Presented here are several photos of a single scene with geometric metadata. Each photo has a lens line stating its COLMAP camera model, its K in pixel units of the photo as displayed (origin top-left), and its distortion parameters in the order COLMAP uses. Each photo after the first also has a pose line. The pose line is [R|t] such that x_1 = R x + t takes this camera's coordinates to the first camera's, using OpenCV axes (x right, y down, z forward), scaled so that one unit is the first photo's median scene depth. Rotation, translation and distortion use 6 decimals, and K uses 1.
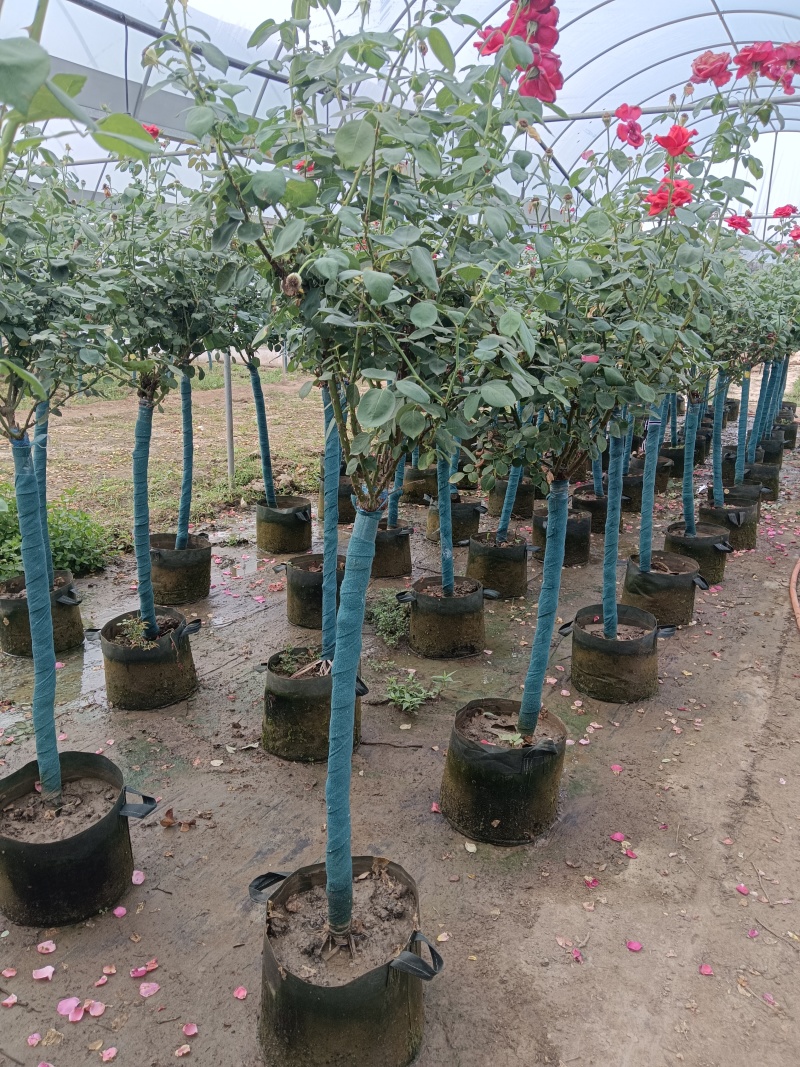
lens RADIAL K [[823.6, 0, 393.2], [0, 823.6, 535.8], [0, 0, 1]] dist [0.096552, -0.192800]
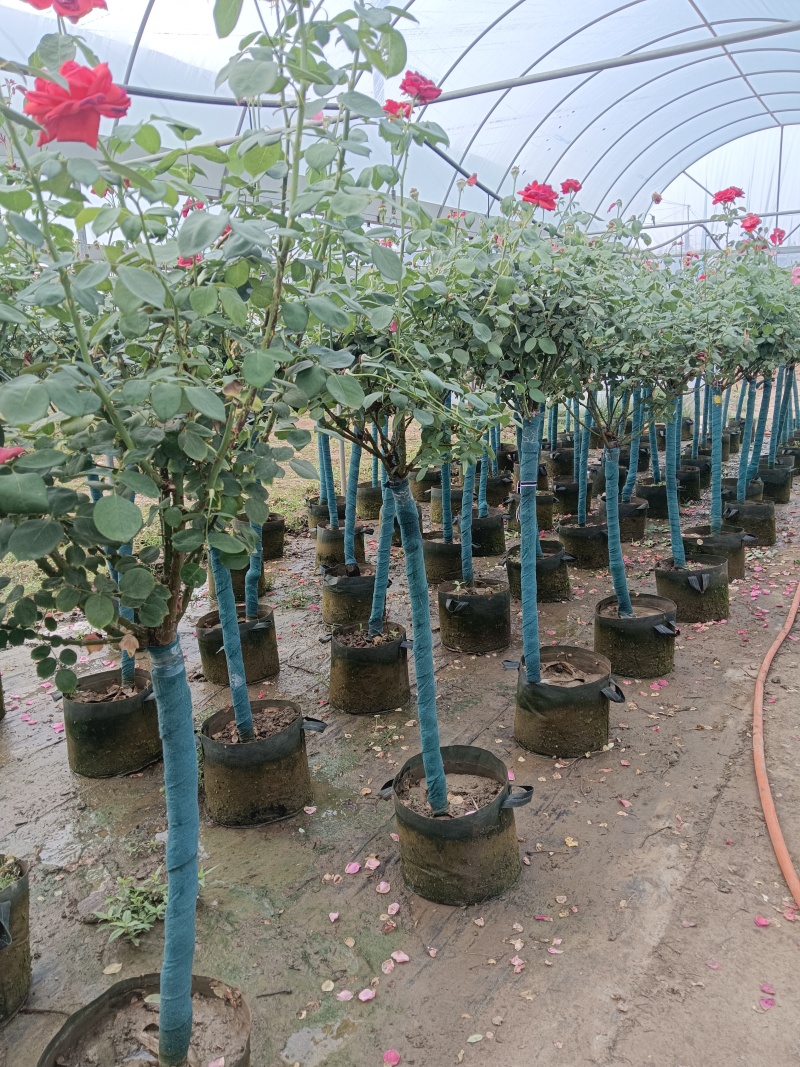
lens RADIAL K [[823.6, 0, 393.2], [0, 823.6, 535.8], [0, 0, 1]] dist [0.096552, -0.192800]
pose [[0.996989, -0.047475, -0.061318, 0.223335], [0.045232, 0.998274, -0.037466, -0.063469], [0.062991, 0.034580, 0.997415, 0.242440]]
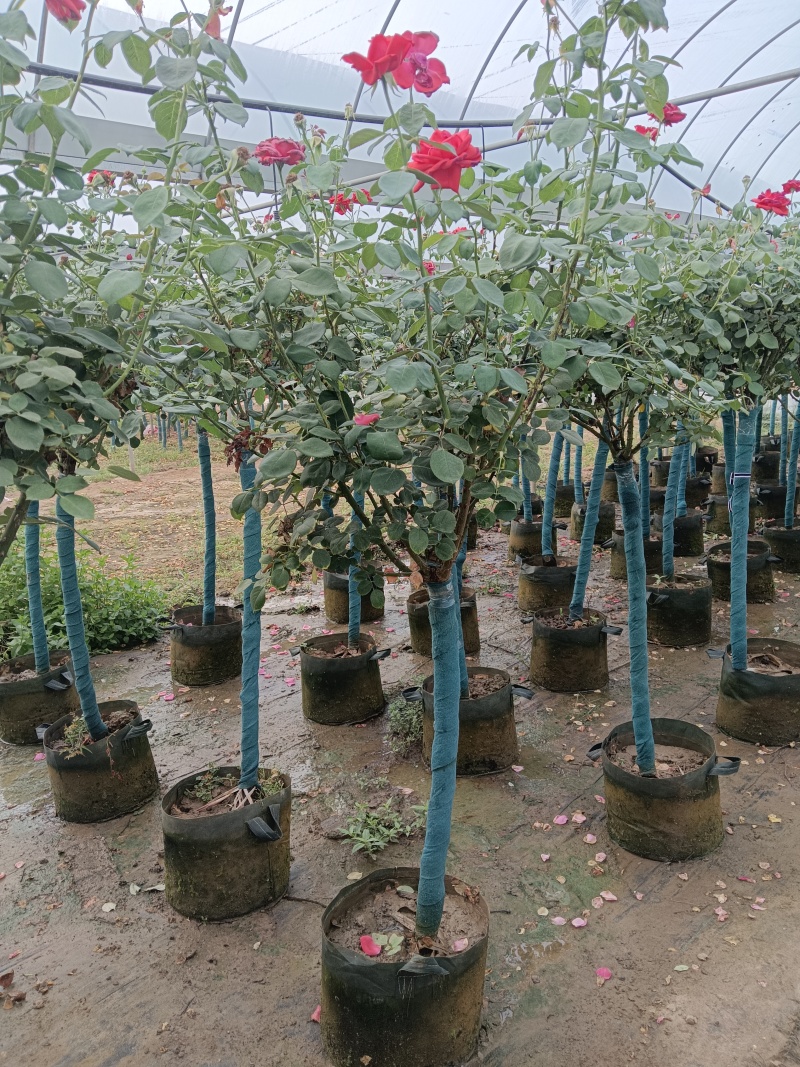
lens RADIAL K [[831.9, 0, 400.0], [0, 831.9, 533.5], [0, 0, 1]] dist [0.092488, -0.185693]
pose [[0.966206, -0.009848, -0.257582, 0.197023], [-0.003037, 0.998766, -0.049575, -0.040687], [0.257752, 0.048682, 0.964984, 0.166438]]
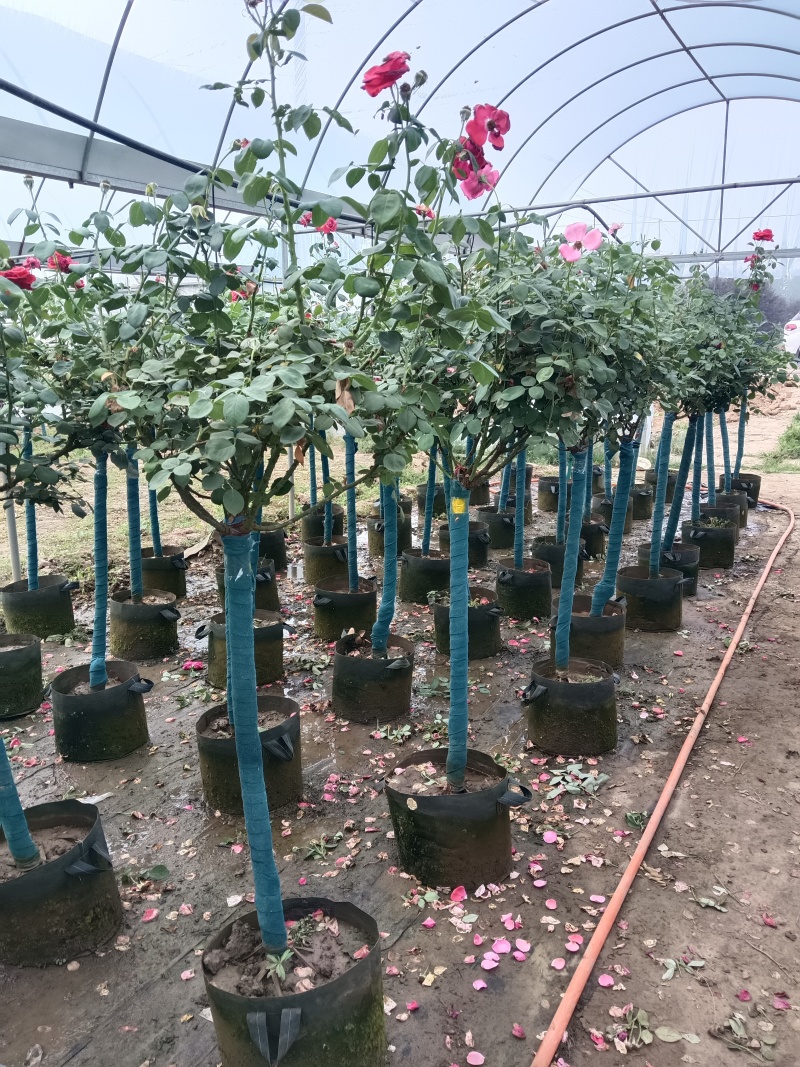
lens RADIAL K [[831.9, 0, 400.0], [0, 831.9, 533.5], [0, 0, 1]] dist [0.092488, -0.185693]
pose [[0.999075, -0.027827, -0.032789, 0.615022], [0.025943, 0.998063, -0.056551, -0.236559], [0.034299, 0.055648, 0.997861, 0.894902]]
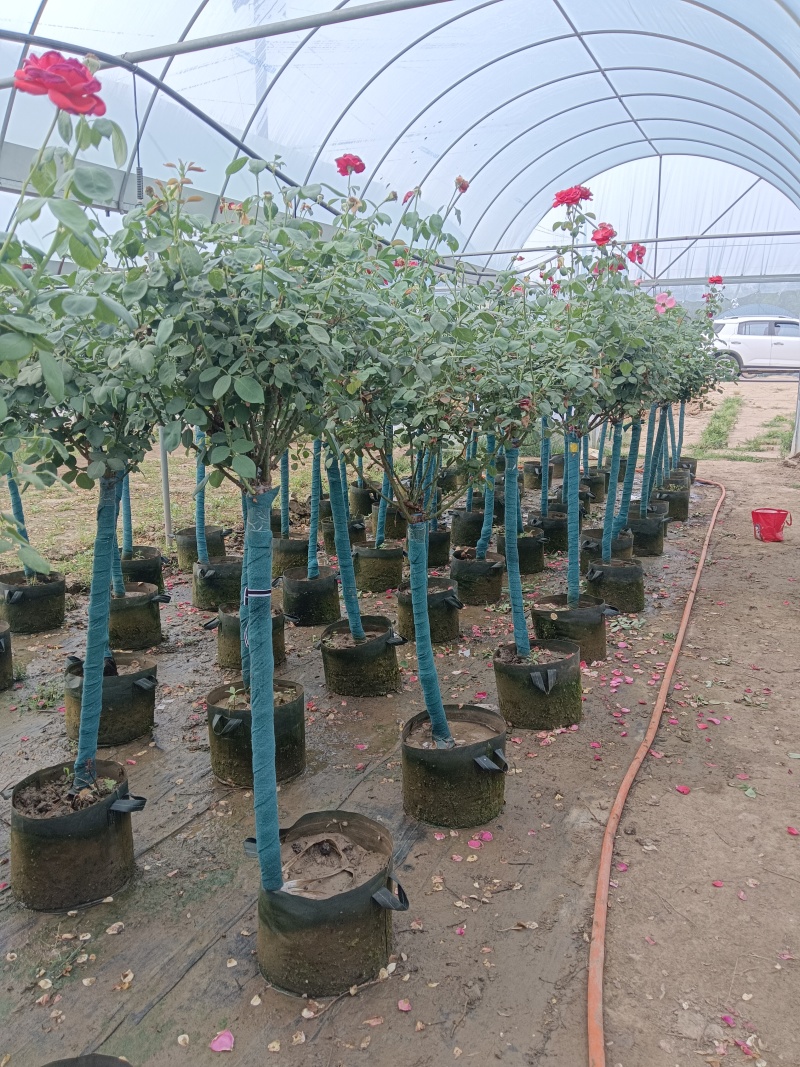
lens RADIAL K [[823.6, 0, 393.2], [0, 823.6, 535.8], [0, 0, 1]] dist [0.096552, -0.192800]
pose [[0.997478, -0.043643, 0.055966, 0.346832], [0.046894, 0.997206, -0.058144, -0.129212], [-0.053272, 0.060621, 0.996738, 0.478356]]
